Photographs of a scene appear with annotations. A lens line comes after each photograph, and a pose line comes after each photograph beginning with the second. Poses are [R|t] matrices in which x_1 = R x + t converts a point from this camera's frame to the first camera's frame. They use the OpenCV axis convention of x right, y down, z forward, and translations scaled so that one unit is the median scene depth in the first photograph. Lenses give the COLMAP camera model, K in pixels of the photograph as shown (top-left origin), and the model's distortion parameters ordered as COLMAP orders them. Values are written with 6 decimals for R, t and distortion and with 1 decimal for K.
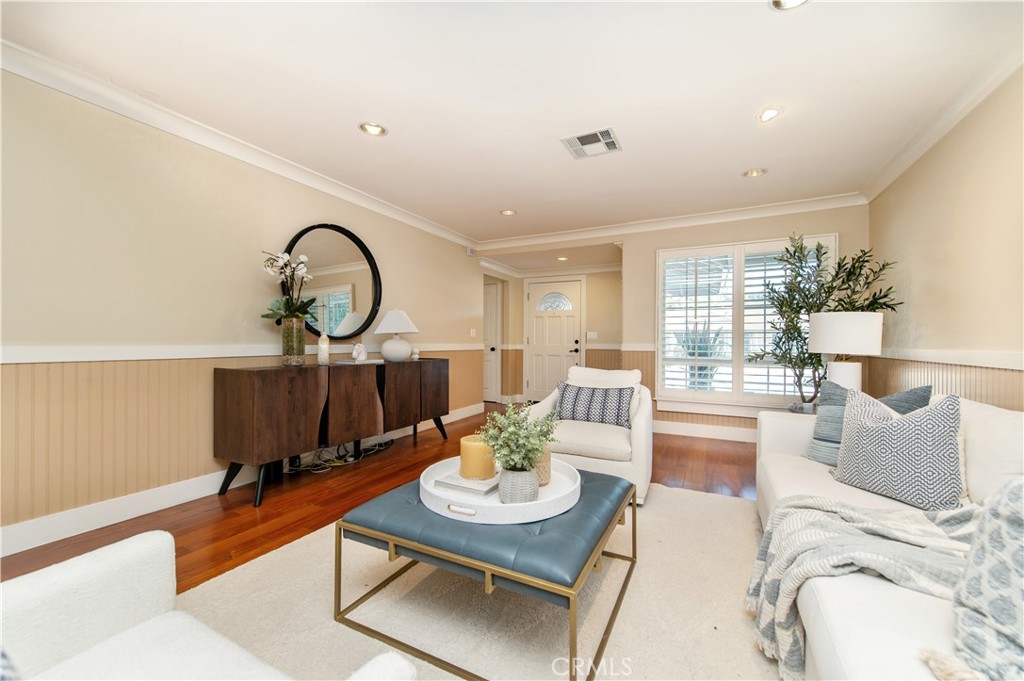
lens RADIAL K [[402.4, 0, 511.2], [0, 402.4, 338.2], [0, 0, 1]] dist [0.010169, -0.002451]
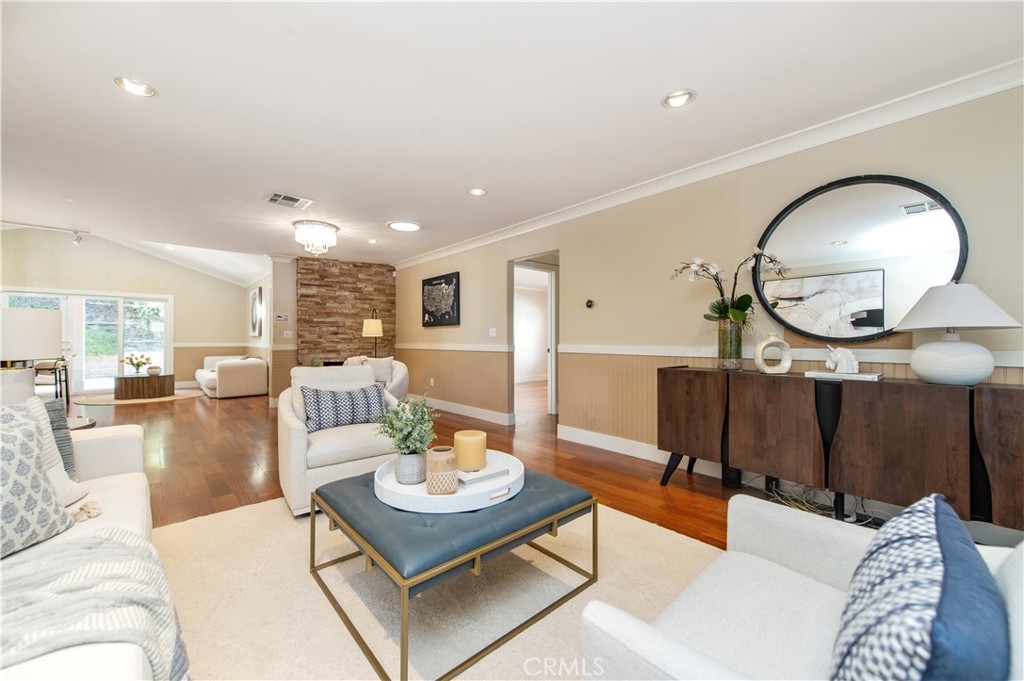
lens RADIAL K [[402.4, 0, 512.1], [0, 402.4, 337.3], [0, 0, 1]] dist [0.010169, -0.002451]
pose [[-0.361307, -0.018716, -0.932259, 0.508385], [-0.002076, 0.999812, -0.019267, 0.011689], [0.932445, -0.005025, -0.361278, 0.850978]]
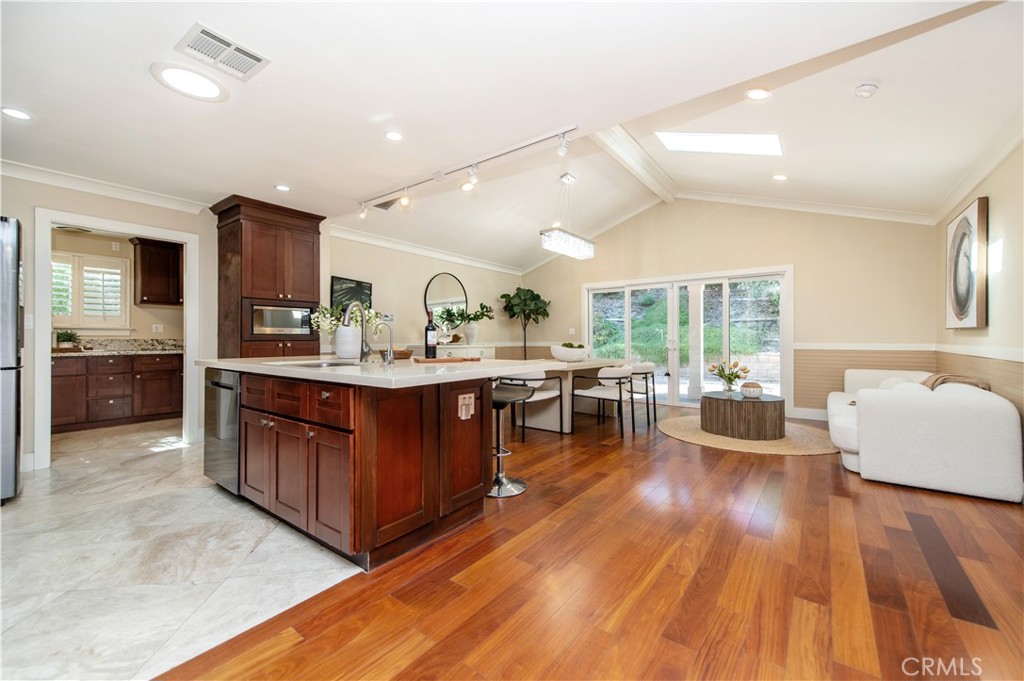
lens RADIAL K [[402.4, 0, 516.8], [0, 402.4, 336.6], [0, 0, 1]] dist [0.010169, -0.002451]
pose [[-0.985267, -0.009836, 0.170741, -0.413854], [-0.010751, 0.999932, -0.004431, -0.003026], [-0.170686, -0.006202, -0.985306, -0.490189]]
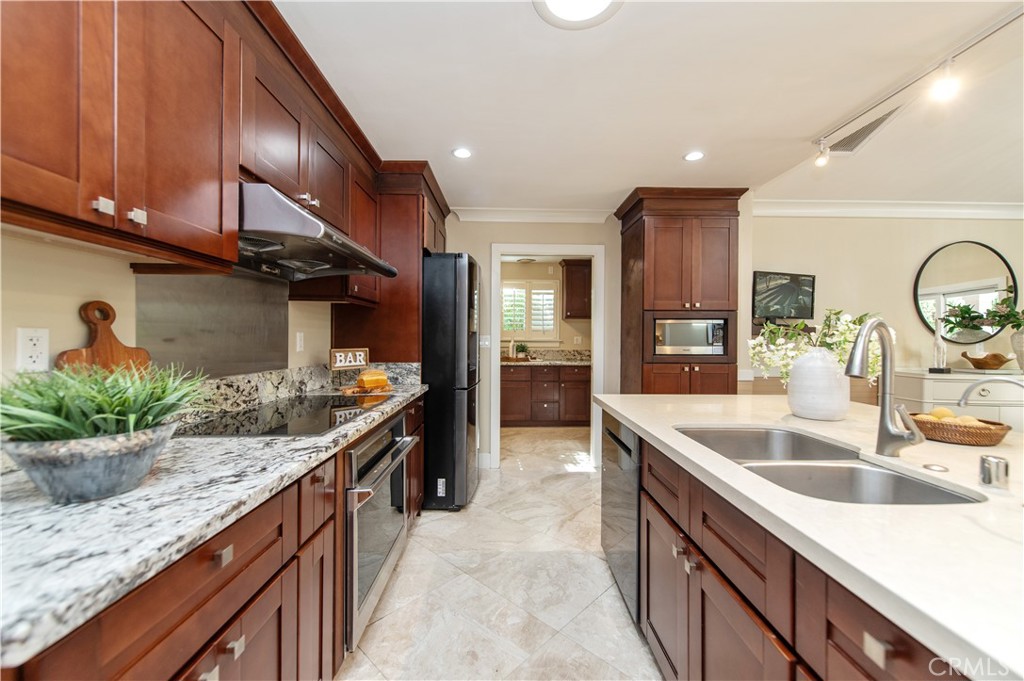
lens RADIAL K [[402.4, 0, 517.9], [0, 402.4, 340.3], [0, 0, 1]] dist [0.010169, -0.002451]
pose [[-0.477537, -0.018615, 0.878414, -0.112253], [-0.012261, 0.999819, 0.014522, -0.055583], [-0.878526, -0.003835, -0.477679, -0.802709]]
